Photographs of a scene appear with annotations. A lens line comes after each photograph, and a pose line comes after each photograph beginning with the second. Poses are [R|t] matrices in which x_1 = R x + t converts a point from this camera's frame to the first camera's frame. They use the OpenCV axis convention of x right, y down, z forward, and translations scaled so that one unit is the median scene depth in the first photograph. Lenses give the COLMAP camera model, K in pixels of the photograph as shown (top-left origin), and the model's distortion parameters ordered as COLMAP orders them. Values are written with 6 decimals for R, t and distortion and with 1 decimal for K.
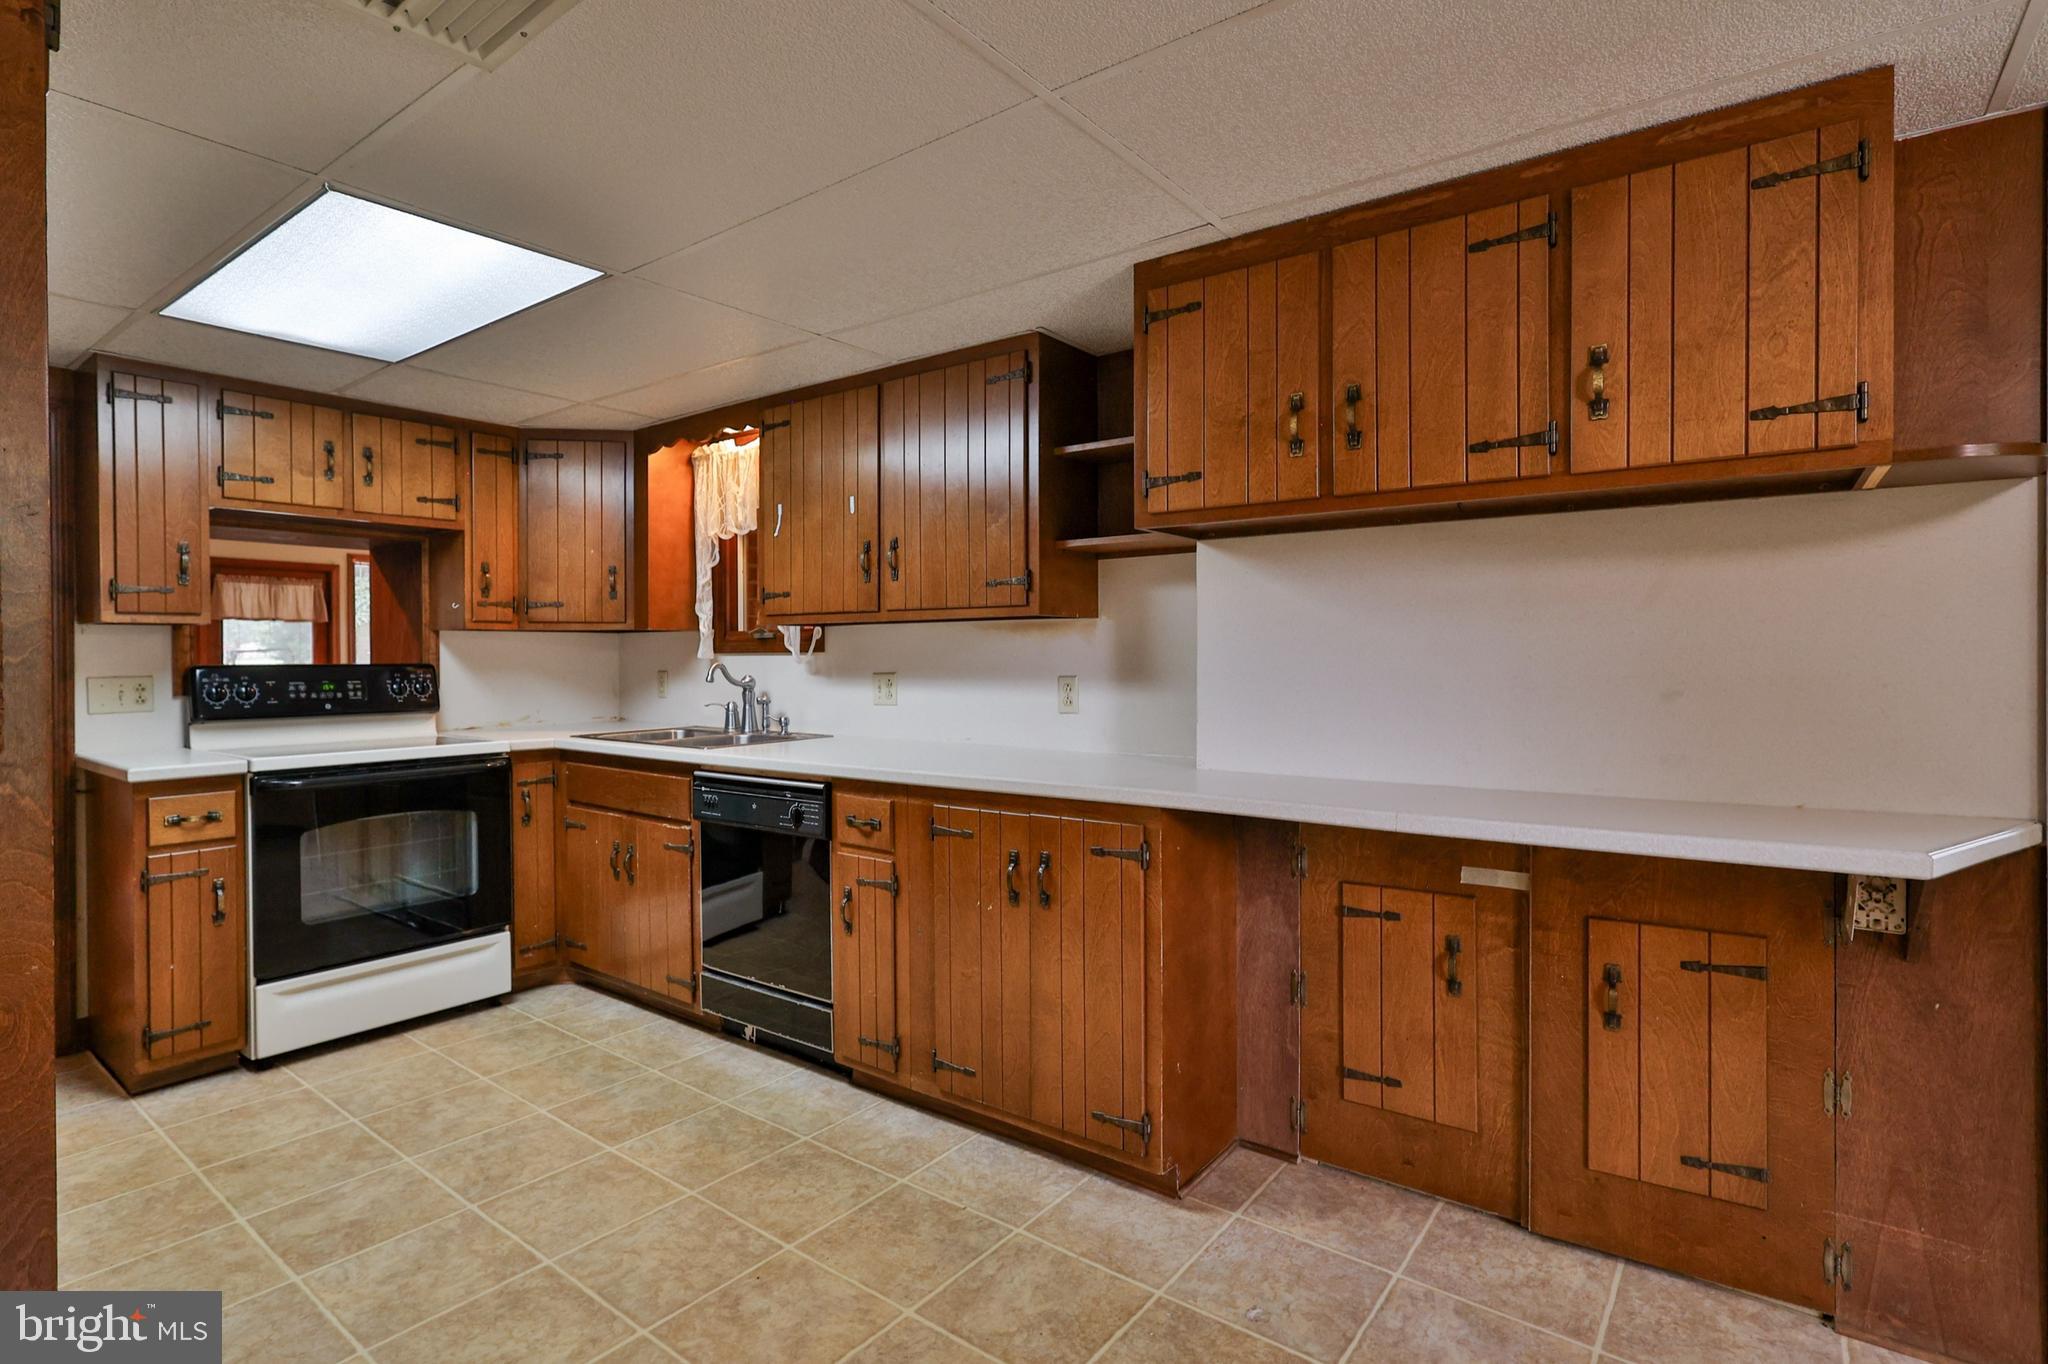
lens RADIAL K [[1004.3, 0, 1022.6], [0, 1004.3, 670.4], [0, 0, 1]] dist [-0.000923, 0.000480]
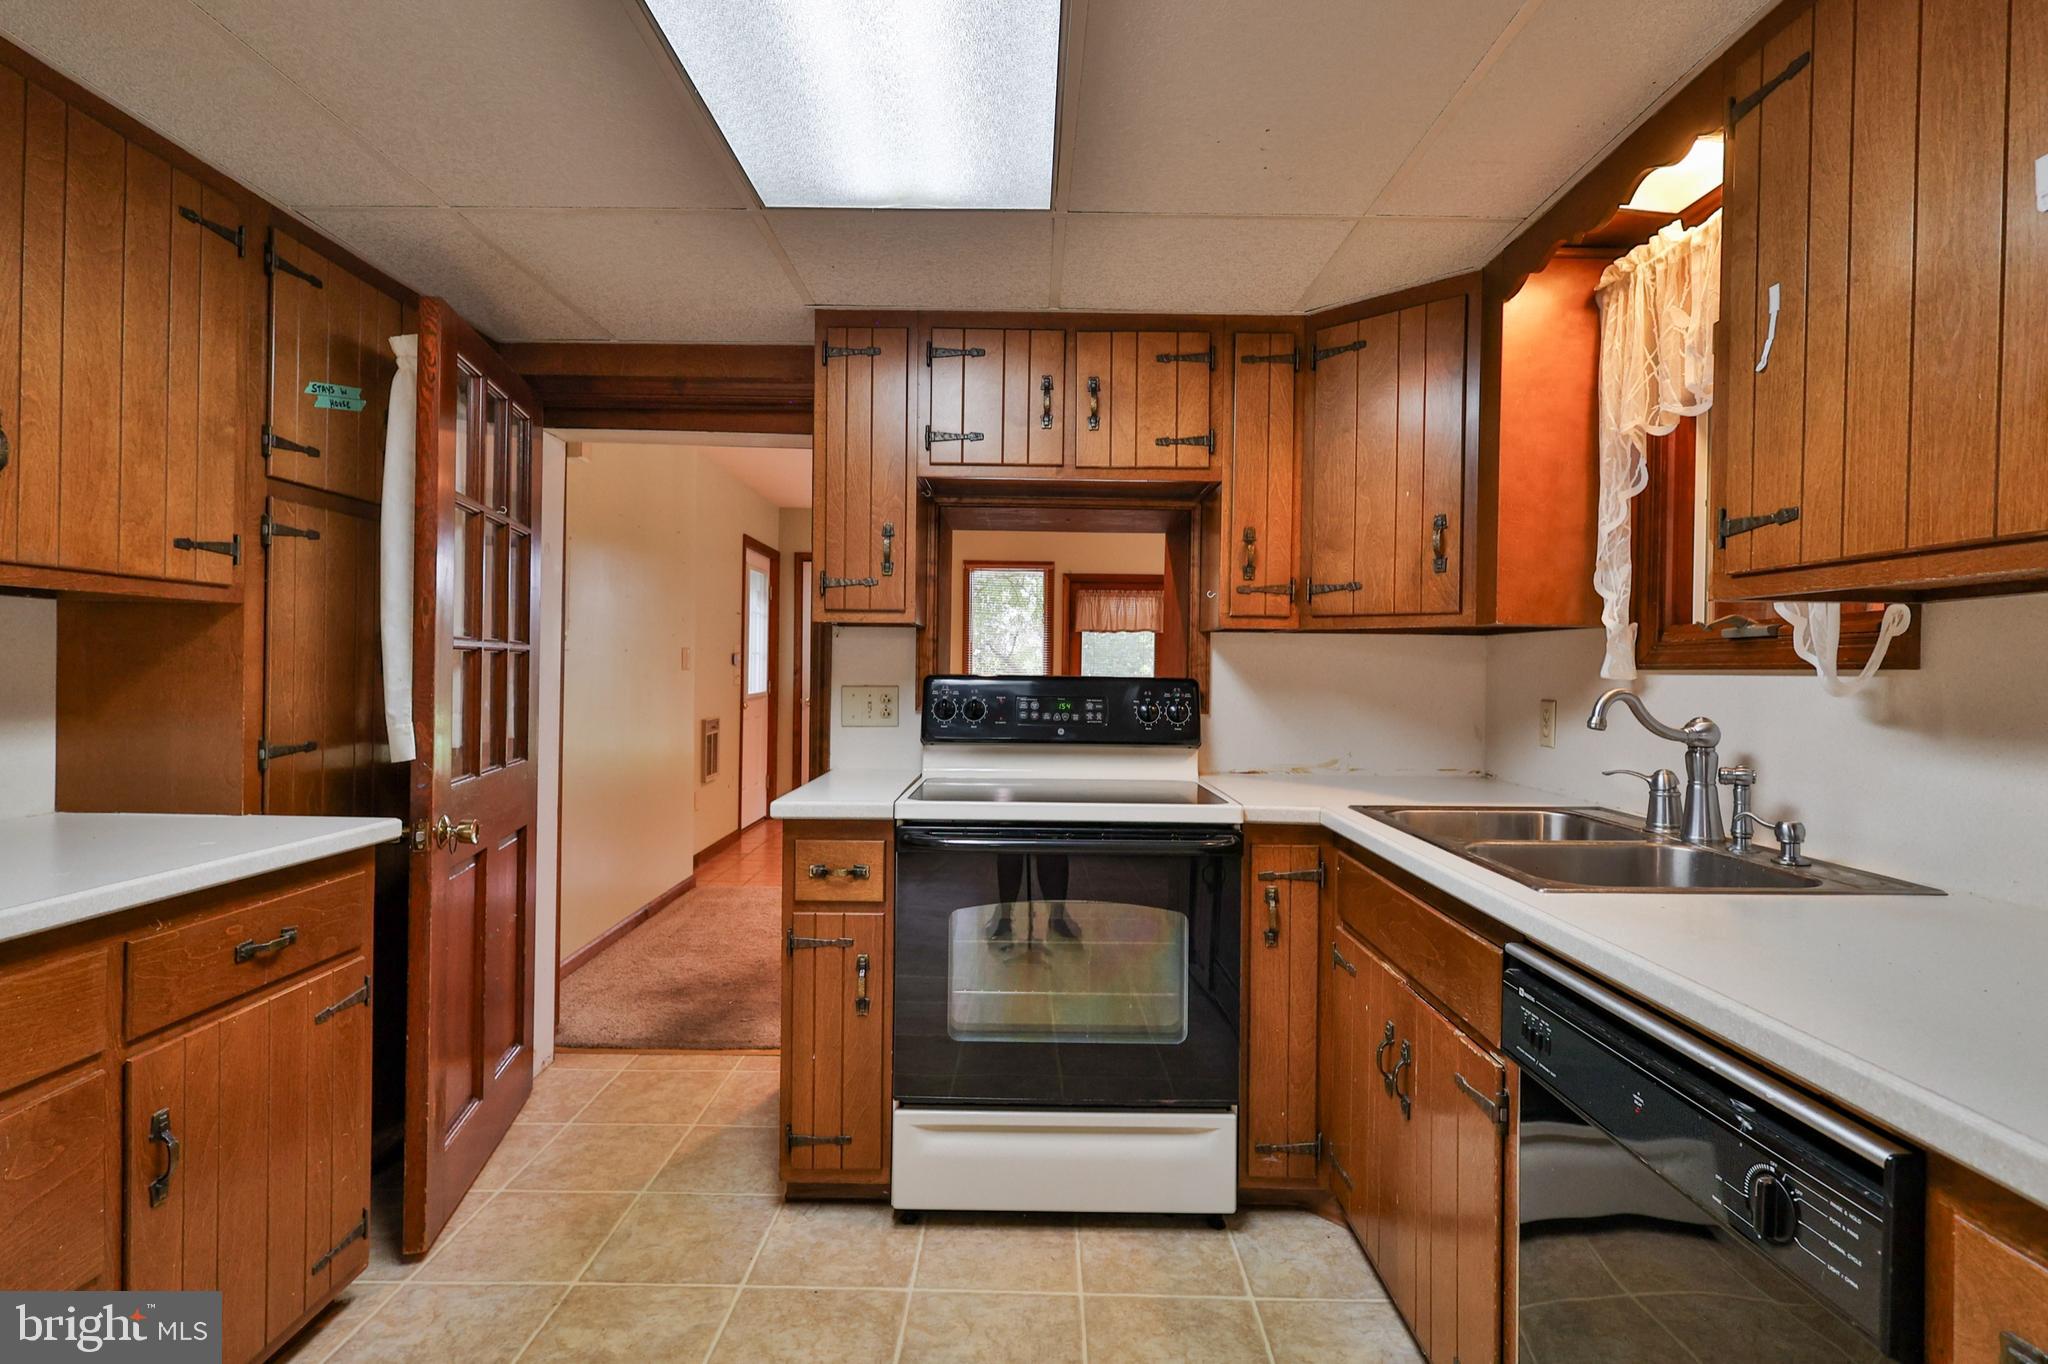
lens RADIAL K [[1004.3, 0, 1022.6], [0, 1004.3, 670.4], [0, 0, 1]] dist [-0.000923, 0.000480]
pose [[0.595127, 0.013895, -0.803511, -0.093741], [-0.028193, 0.999596, -0.003595, -0.006815], [0.803137, 0.024792, 0.595279, 0.500856]]
